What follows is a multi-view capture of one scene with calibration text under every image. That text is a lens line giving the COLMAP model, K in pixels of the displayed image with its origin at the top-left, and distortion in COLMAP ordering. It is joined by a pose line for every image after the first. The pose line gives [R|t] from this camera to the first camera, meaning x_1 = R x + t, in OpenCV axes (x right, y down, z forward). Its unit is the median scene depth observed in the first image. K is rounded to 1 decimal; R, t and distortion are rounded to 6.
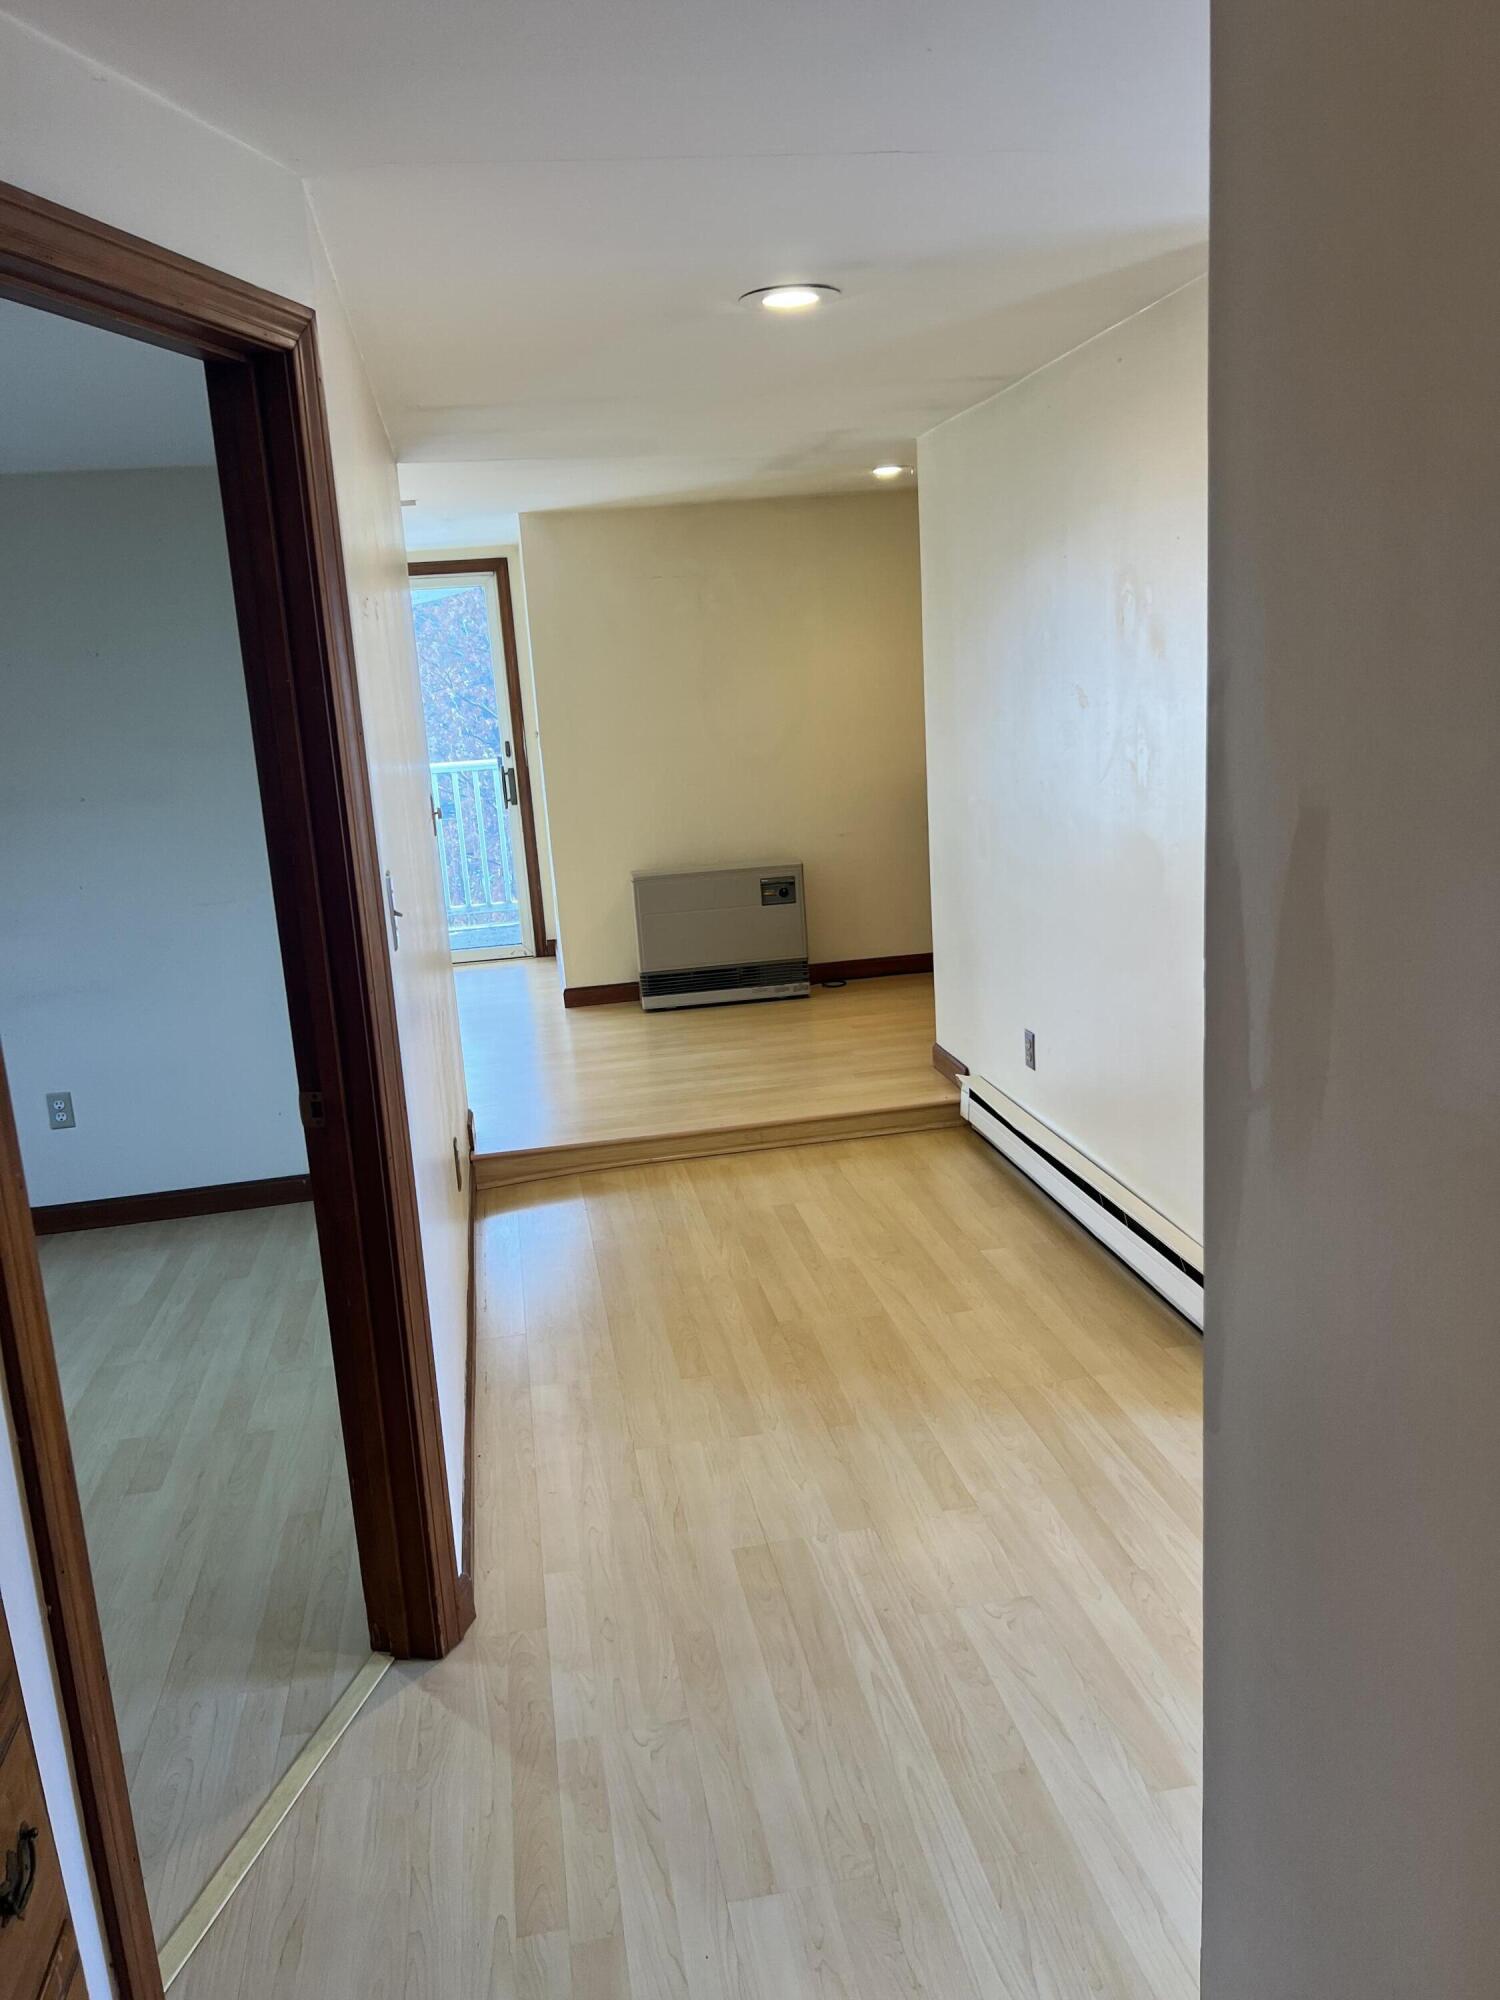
lens RADIAL K [[1481.6, 0, 754.6], [0, 1481.6, 989.8], [0, 0, 1]] dist [0.010376, 0.002460]
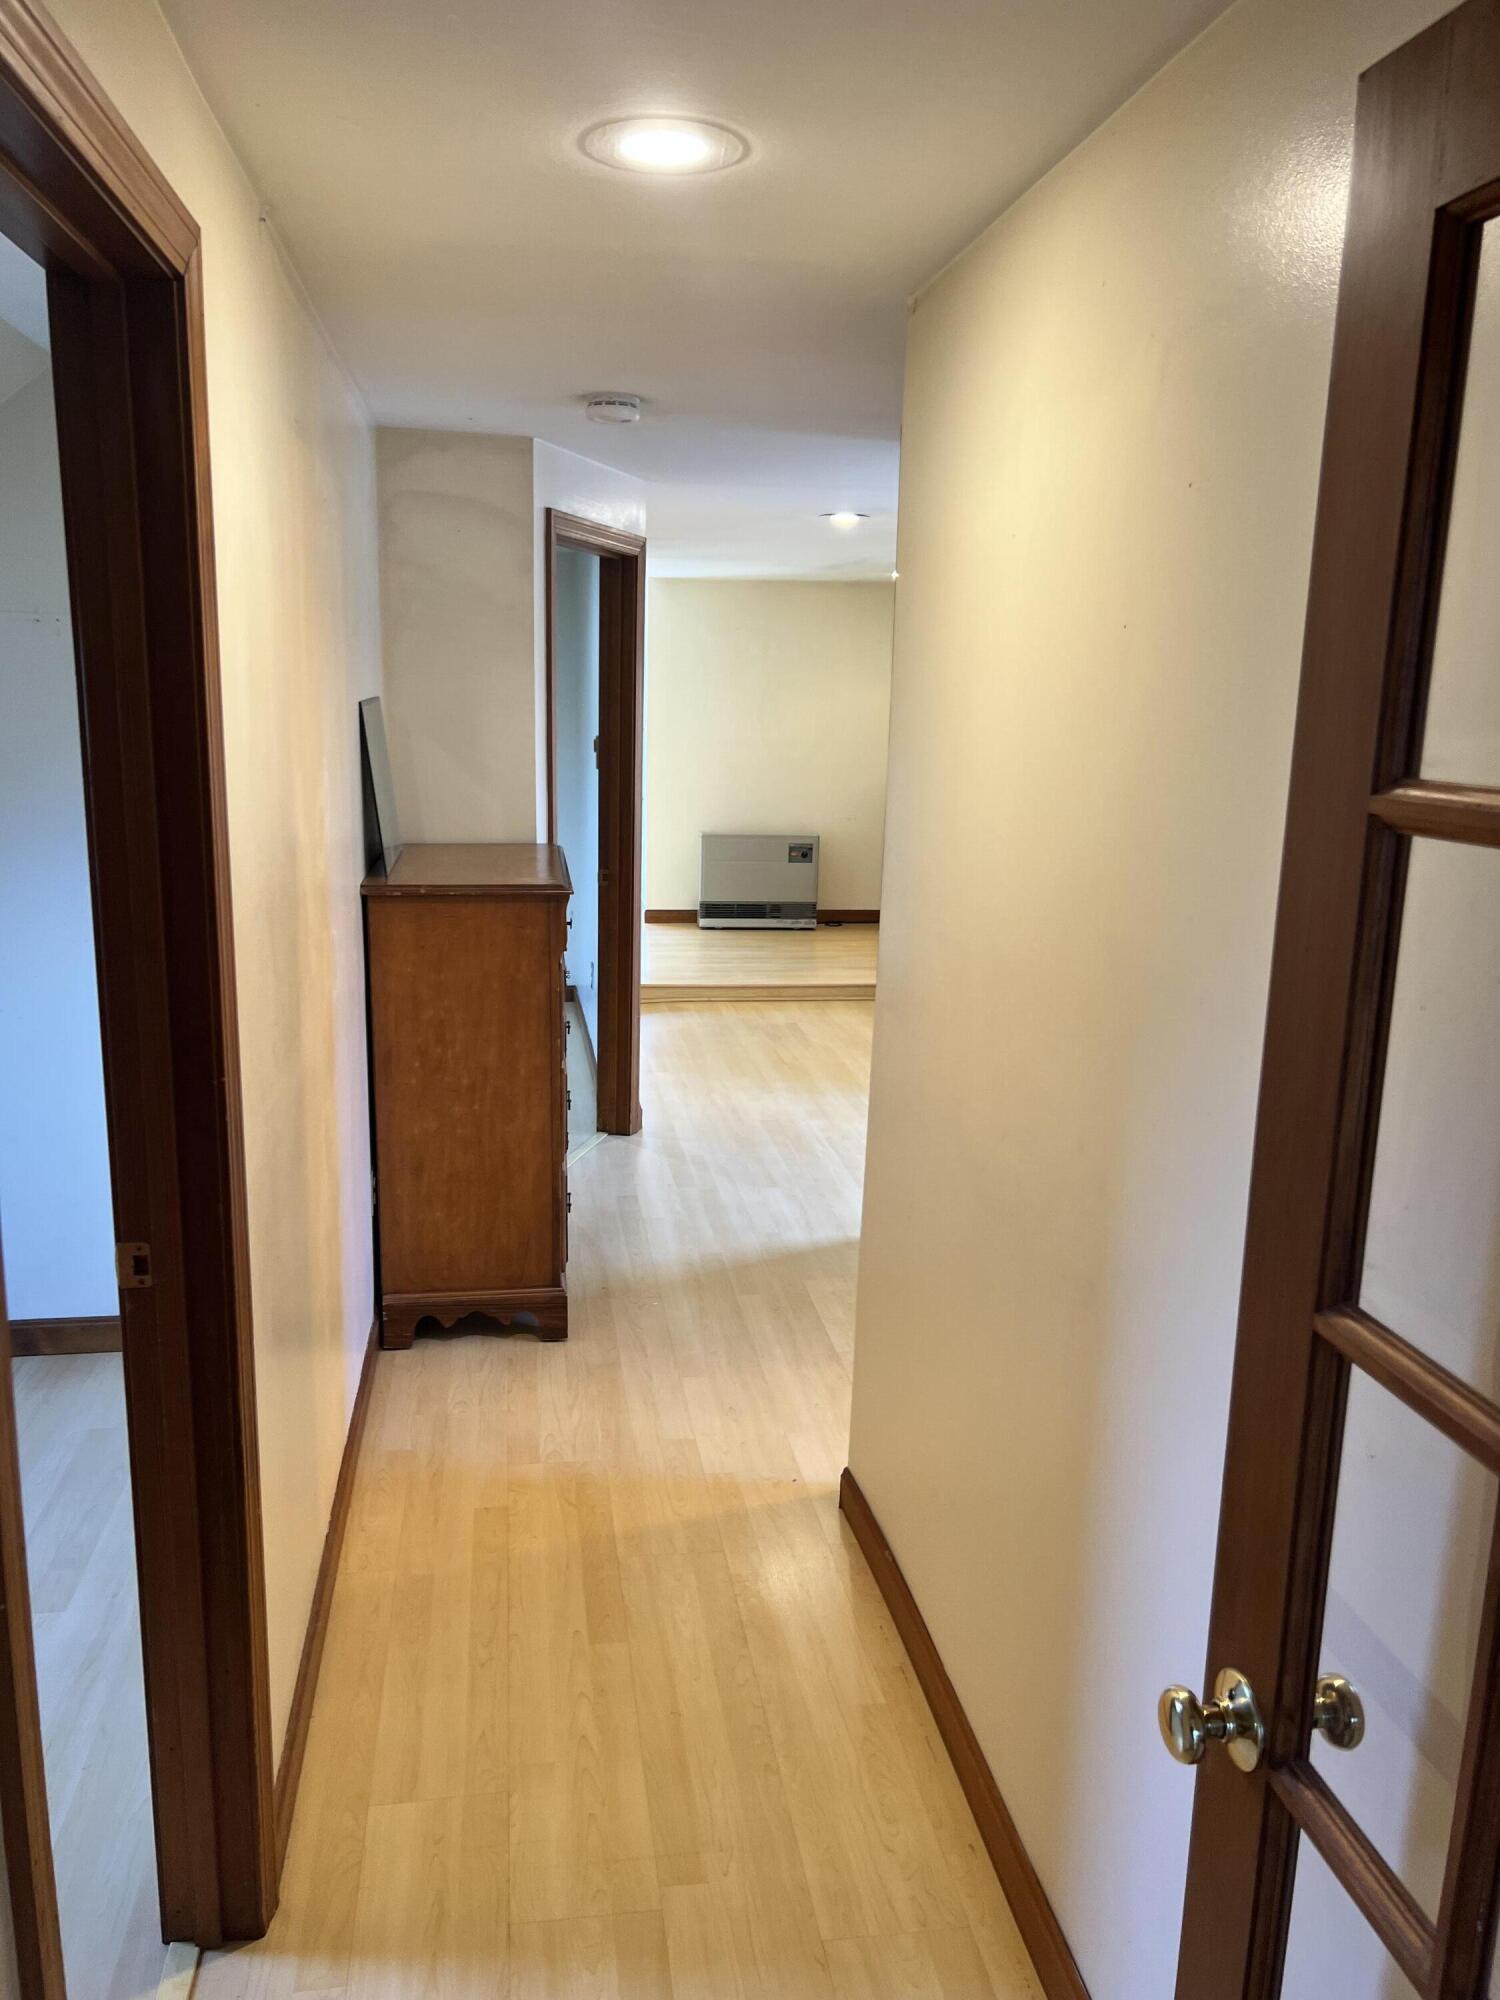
lens RADIAL K [[1481.6, 0, 745.5], [0, 1481.6, 1008.1], [0, 0, 1]] dist [0.010376, 0.002460]
pose [[0.995365, 0.096063, -0.004479, -0.029403], [-0.096070, 0.995374, -0.001374, 0.158328], [0.004326, 0.001798, 0.999989, -0.787531]]
